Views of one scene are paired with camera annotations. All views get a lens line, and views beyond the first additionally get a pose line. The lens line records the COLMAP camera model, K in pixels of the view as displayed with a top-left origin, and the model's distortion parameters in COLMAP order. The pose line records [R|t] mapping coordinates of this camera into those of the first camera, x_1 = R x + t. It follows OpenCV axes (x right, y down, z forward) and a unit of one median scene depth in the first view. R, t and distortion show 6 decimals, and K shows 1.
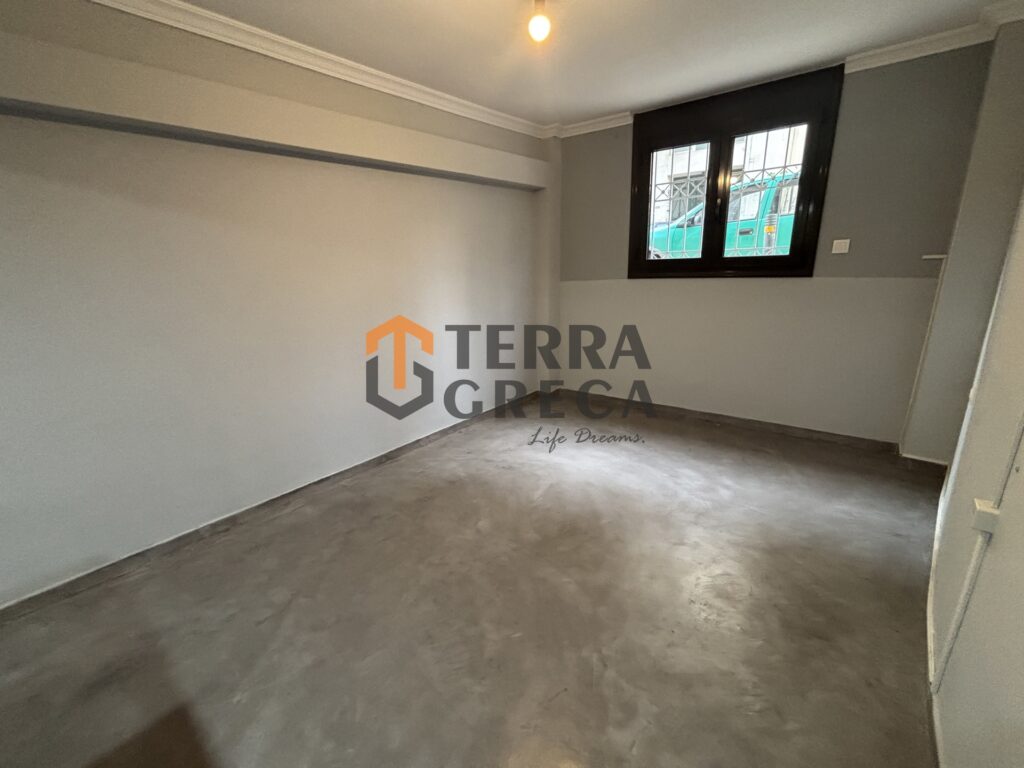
lens RADIAL K [[414.8, 0, 509.4], [0, 414.8, 377.9], [0, 0, 1]] dist [-0.003703, 0.001310]
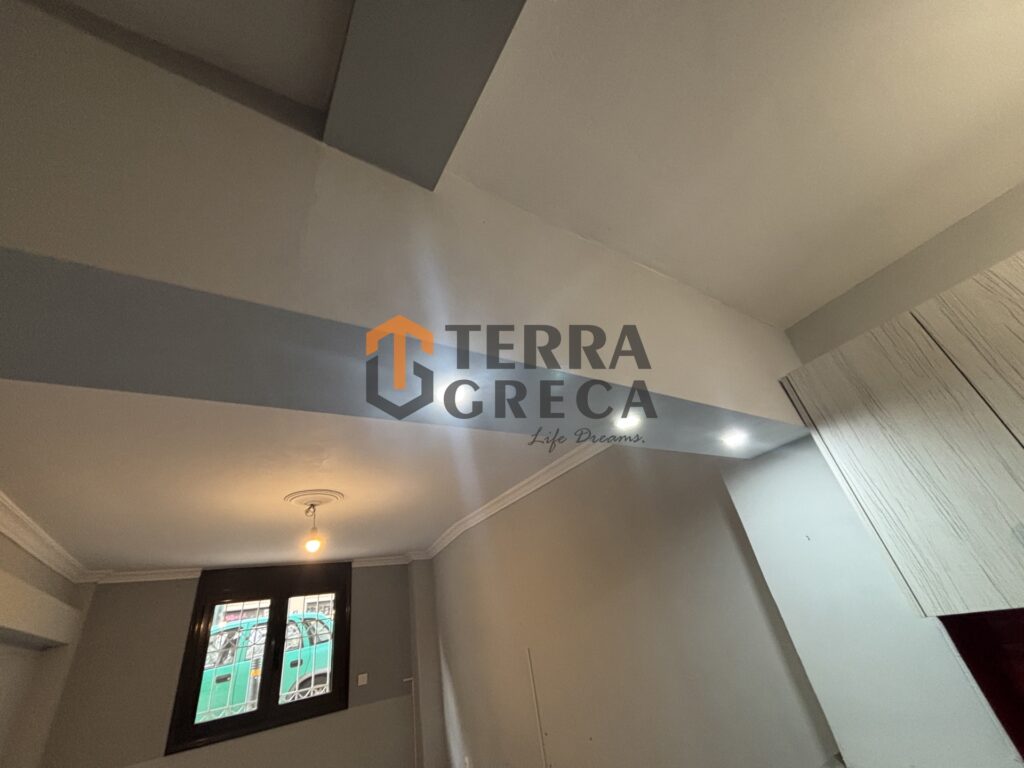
lens RADIAL K [[414.8, 0, 510.9], [0, 414.8, 383.7], [0, 0, 1]] dist [-0.003703, 0.001310]
pose [[0.309422, 0.471109, 0.826024, -0.694620], [0.397598, 0.724983, -0.562419, -0.045679], [-0.863814, 0.502450, 0.037014, -0.021018]]
